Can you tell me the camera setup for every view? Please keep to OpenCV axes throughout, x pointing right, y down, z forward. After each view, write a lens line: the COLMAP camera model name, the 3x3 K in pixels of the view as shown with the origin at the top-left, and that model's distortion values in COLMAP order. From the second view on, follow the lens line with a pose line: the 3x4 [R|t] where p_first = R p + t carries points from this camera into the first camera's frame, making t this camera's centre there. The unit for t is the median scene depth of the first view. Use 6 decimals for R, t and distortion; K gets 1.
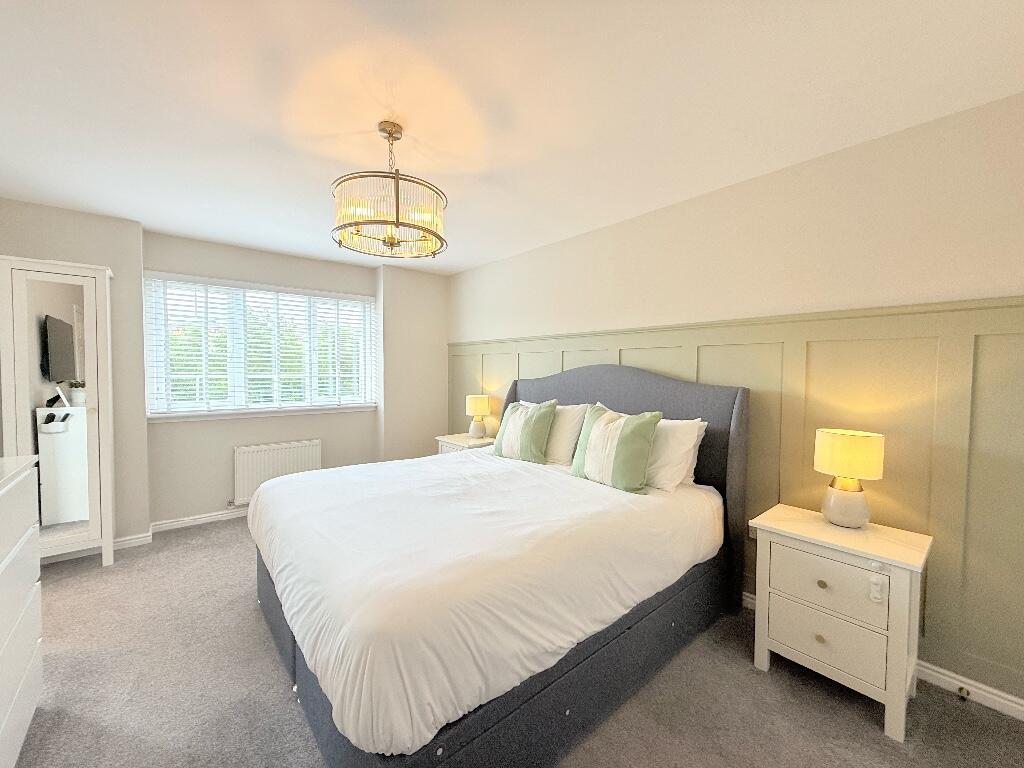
lens RADIAL K [[407.5, 0, 511.3], [0, 407.5, 385.0], [0, 0, 1]] dist [-0.001904, -0.000091]
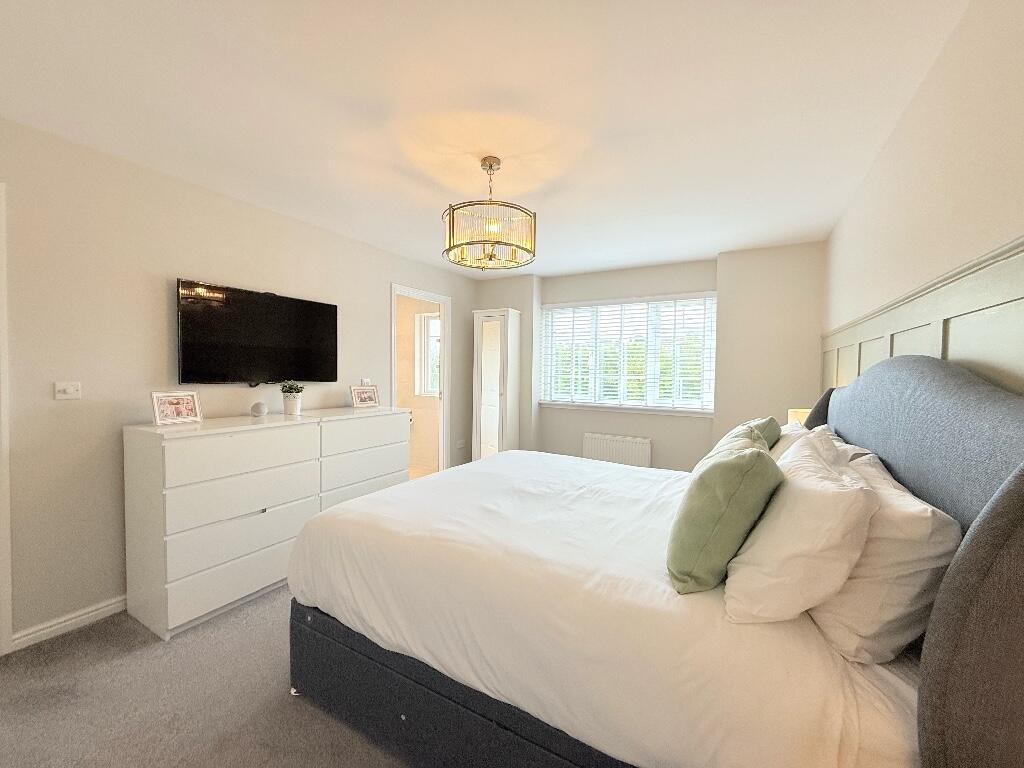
lens RADIAL K [[407.5, 0, 511.3], [0, 407.5, 385.0], [0, 0, 1]] dist [-0.001904, -0.000091]
pose [[0.352249, 0.030396, -0.935413, 0.659935], [-0.045035, 0.998865, 0.015499, -0.005469], [0.934822, 0.036666, 0.353218, 0.516080]]
